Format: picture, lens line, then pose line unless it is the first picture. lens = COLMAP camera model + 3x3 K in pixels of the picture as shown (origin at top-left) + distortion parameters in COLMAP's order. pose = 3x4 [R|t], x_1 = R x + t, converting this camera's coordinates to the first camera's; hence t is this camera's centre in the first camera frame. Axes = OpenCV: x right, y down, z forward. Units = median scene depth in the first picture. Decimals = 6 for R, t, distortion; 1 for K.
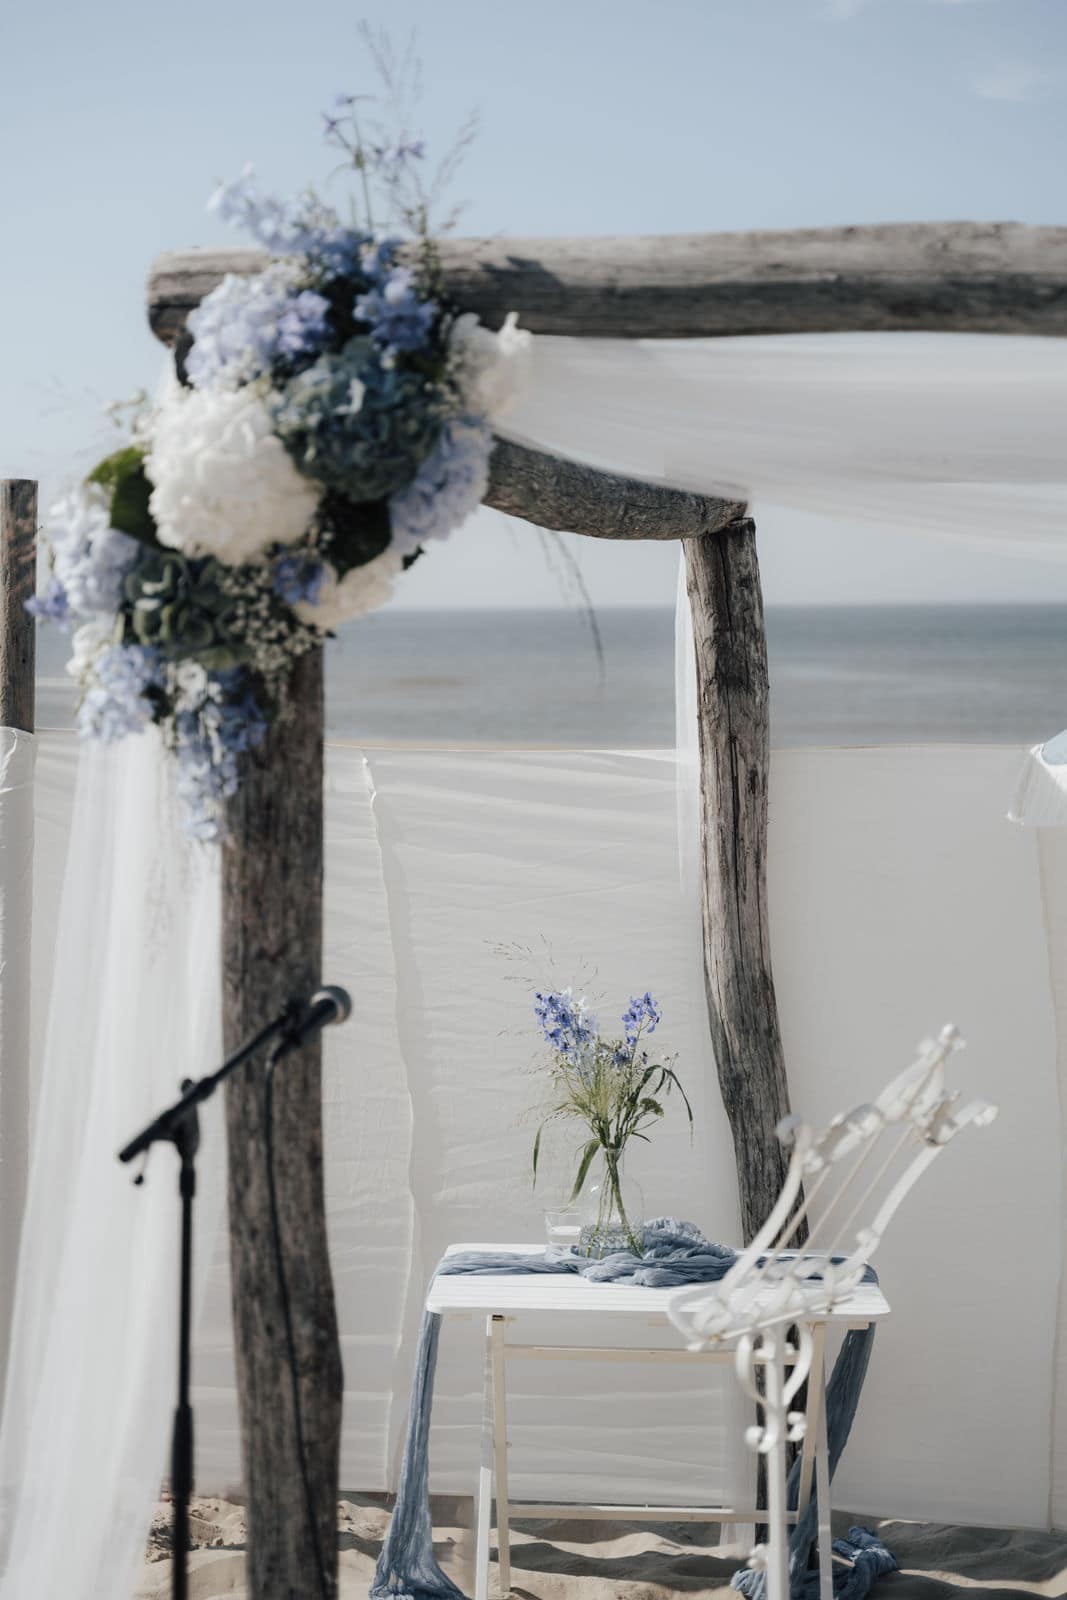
lens RADIAL K [[2787.8, 0, 610.6], [0, 2787.8, 800.0], [0, 0, 1]] dist [-0.039049, -0.188374]
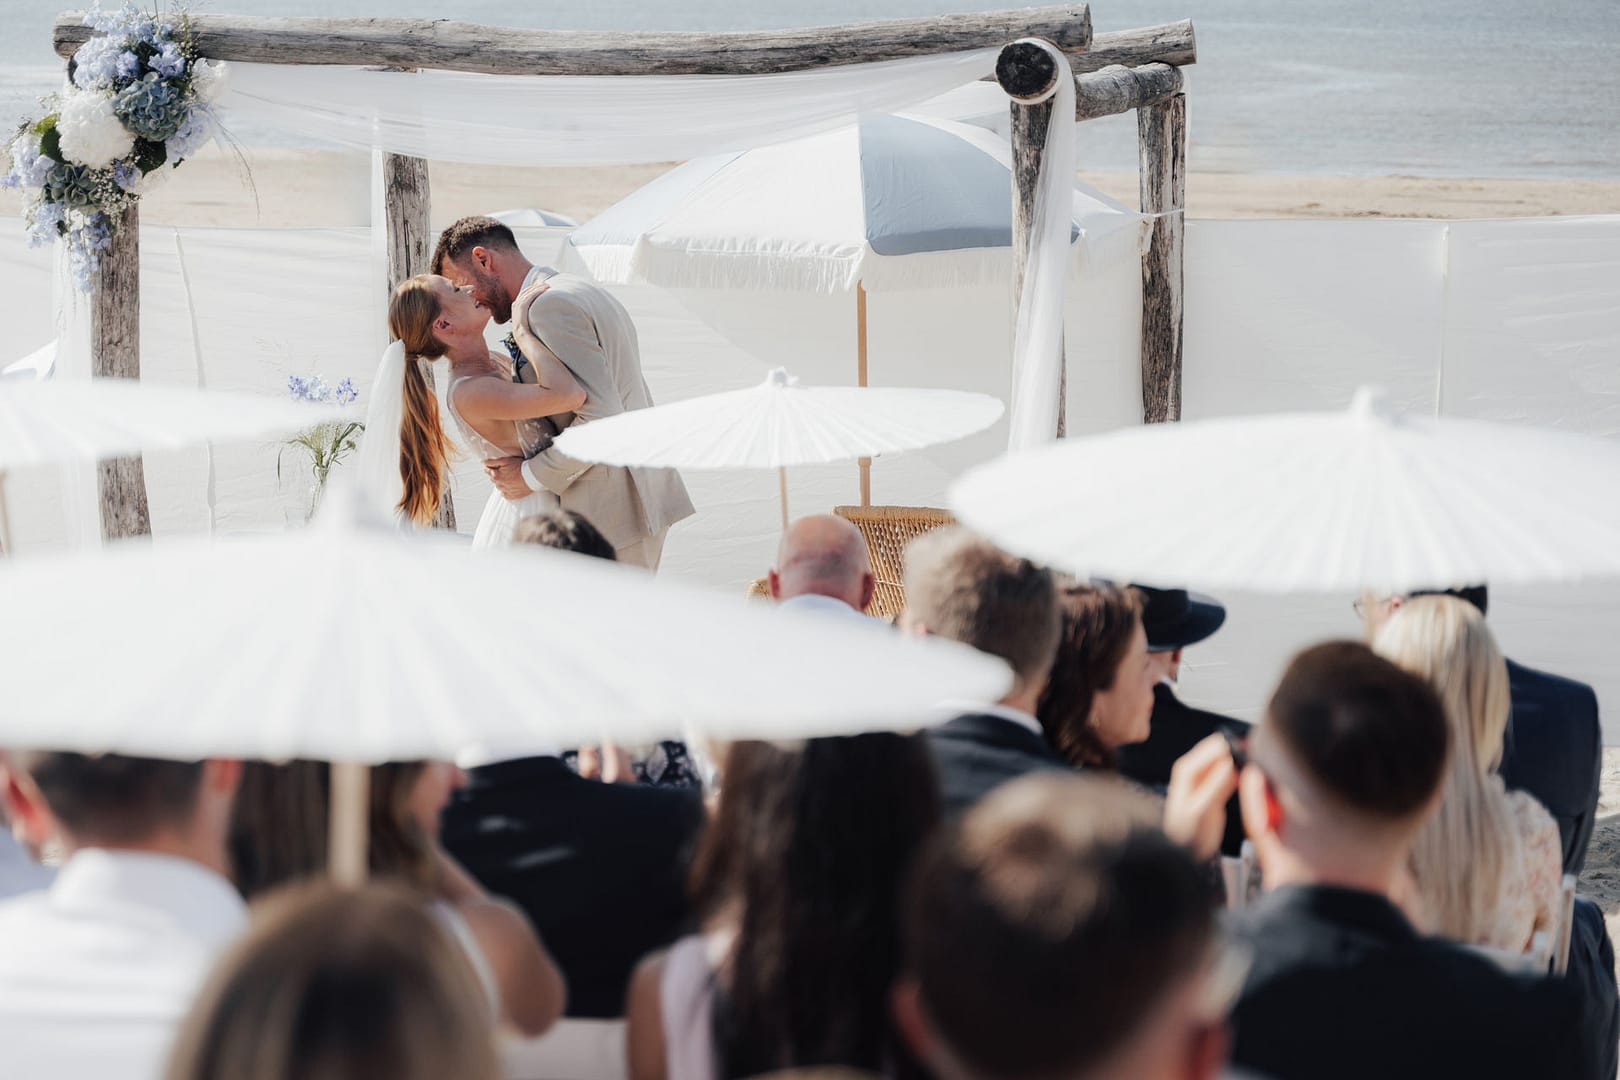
lens RADIAL K [[2822.6, 0, 812.5], [0, 2822.6, 428.1], [0, 0, 1]] dist [-0.039049, -0.188374]
pose [[0.992957, -0.000170, 0.118472, 0.169814], [-0.008181, 0.997514, 0.069998, -0.038280], [-0.118189, -0.070474, 0.990487, -1.330291]]
